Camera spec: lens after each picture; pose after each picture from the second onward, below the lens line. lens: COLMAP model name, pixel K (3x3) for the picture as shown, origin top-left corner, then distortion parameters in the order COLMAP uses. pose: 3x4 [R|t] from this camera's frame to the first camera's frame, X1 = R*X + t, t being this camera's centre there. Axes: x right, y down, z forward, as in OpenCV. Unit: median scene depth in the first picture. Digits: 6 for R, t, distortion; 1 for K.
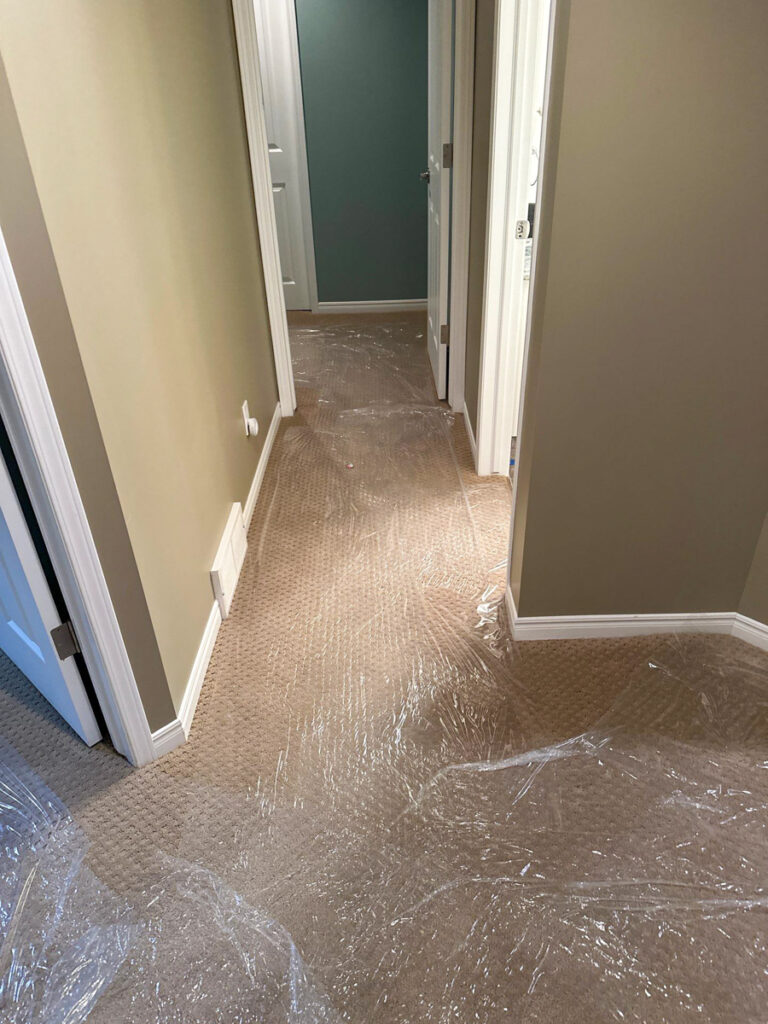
lens RADIAL K [[685.8, 0, 384.0], [0, 685.8, 512.0], [0, 0, 1]] dist [0.091313, -0.133999]
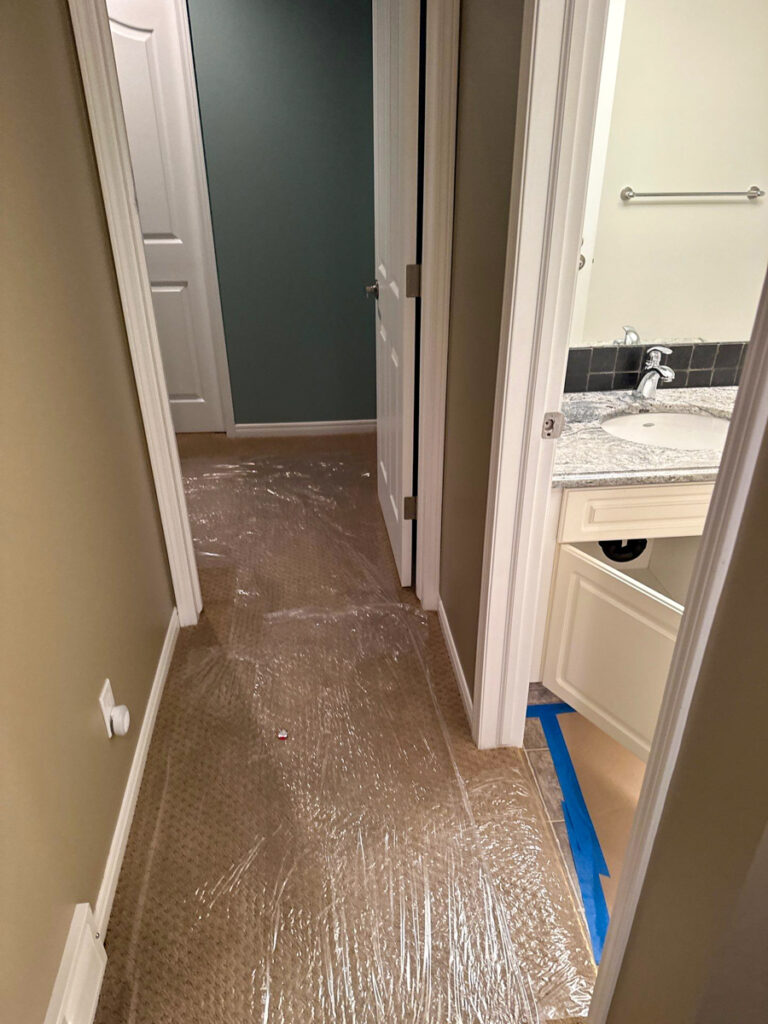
lens RADIAL K [[685.8, 0, 384.0], [0, 685.8, 512.0], [0, 0, 1]] dist [0.091313, -0.133999]
pose [[0.994278, -0.029300, 0.102728, -0.013914], [0.035390, 0.997691, -0.057970, -0.225325], [-0.100793, 0.061274, 0.993019, 0.304969]]
